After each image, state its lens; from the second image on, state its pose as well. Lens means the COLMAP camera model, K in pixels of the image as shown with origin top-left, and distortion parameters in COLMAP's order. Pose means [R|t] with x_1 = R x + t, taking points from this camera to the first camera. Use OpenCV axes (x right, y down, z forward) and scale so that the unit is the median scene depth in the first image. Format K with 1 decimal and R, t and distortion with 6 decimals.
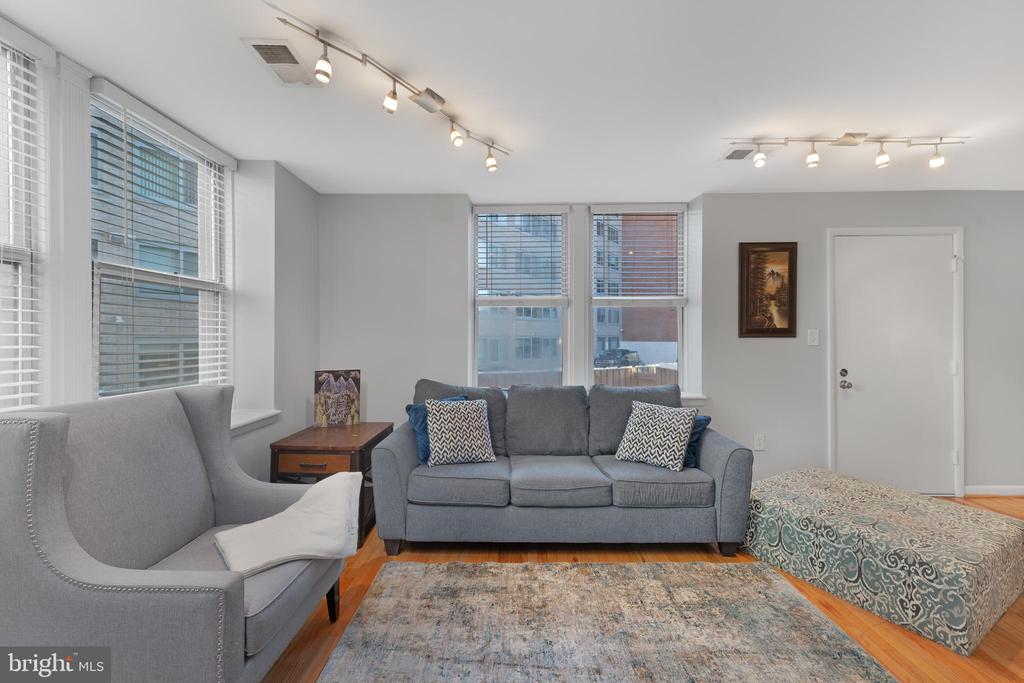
lens RADIAL K [[400.1, 0, 512.0], [0, 400.1, 334.9], [0, 0, 1]] dist [0.012960, -0.003036]
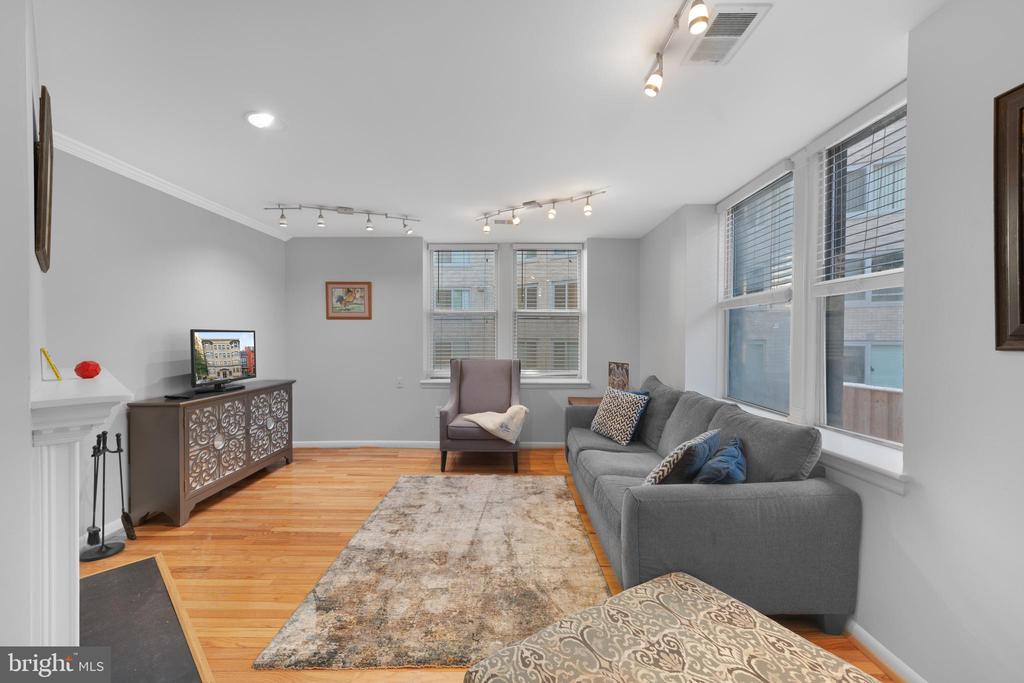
lens RADIAL K [[400.1, 0, 514.2], [0, 400.1, 341.5], [0, 0, 1]] dist [0.012960, -0.003036]
pose [[0.012149, 0.013502, -0.999835, 0.944430], [-0.006104, 0.999891, 0.013428, -0.005387], [0.999908, 0.005940, 0.012230, 0.547766]]
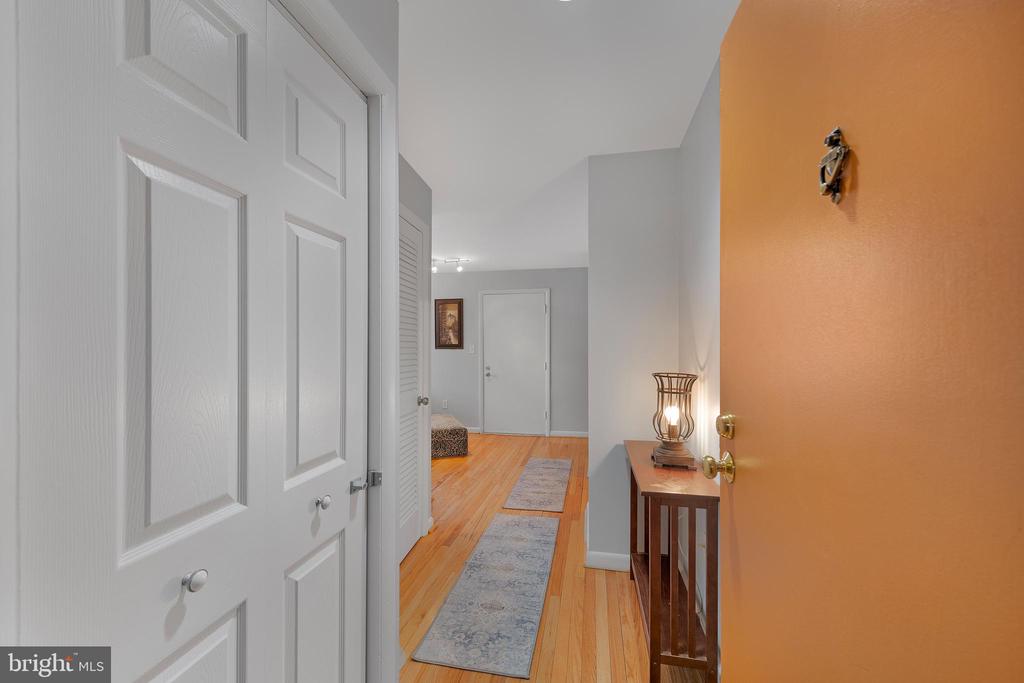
lens RADIAL K [[400.1, 0, 512.9], [0, 400.1, 345.8], [0, 0, 1]] dist [0.012960, -0.003036]
pose [[0.982472, -0.001626, -0.186404, 1.289138], [0.001488, 0.999999, -0.000881, -0.006960], [0.186405, 0.000588, 0.982473, -0.793630]]
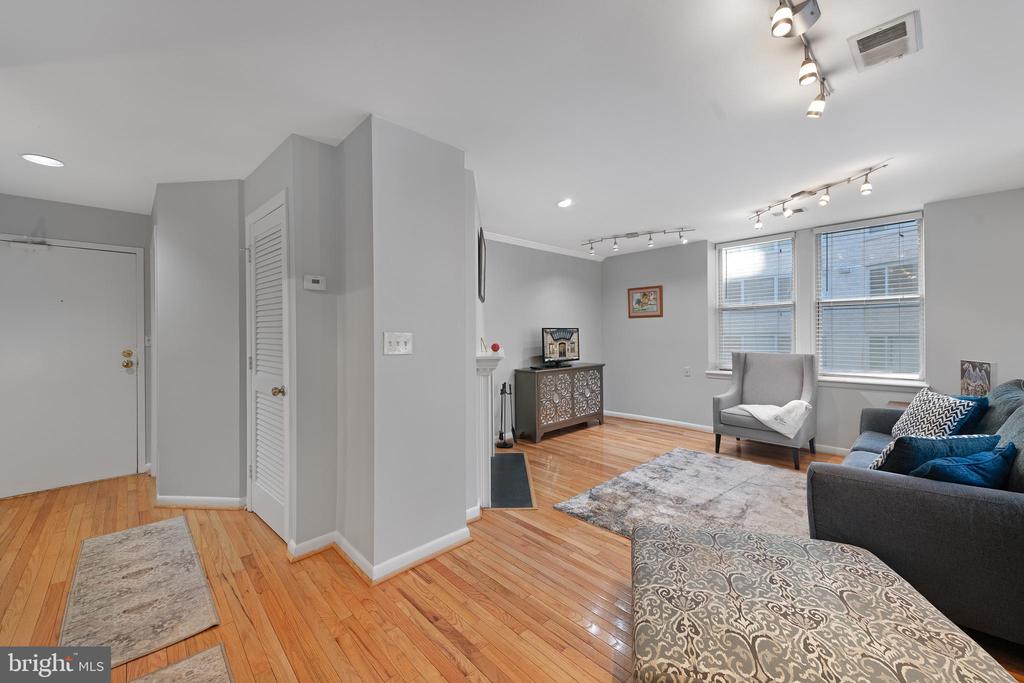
lens RADIAL K [[400.1, 0, 510.0], [0, 400.1, 336.0], [0, 0, 1]] dist [0.012960, -0.003036]
pose [[-0.718587, 0.010801, -0.695353, 1.161066], [0.005319, 0.999936, 0.010035, -0.000624], [0.695416, 0.003513, -0.718599, 0.832597]]
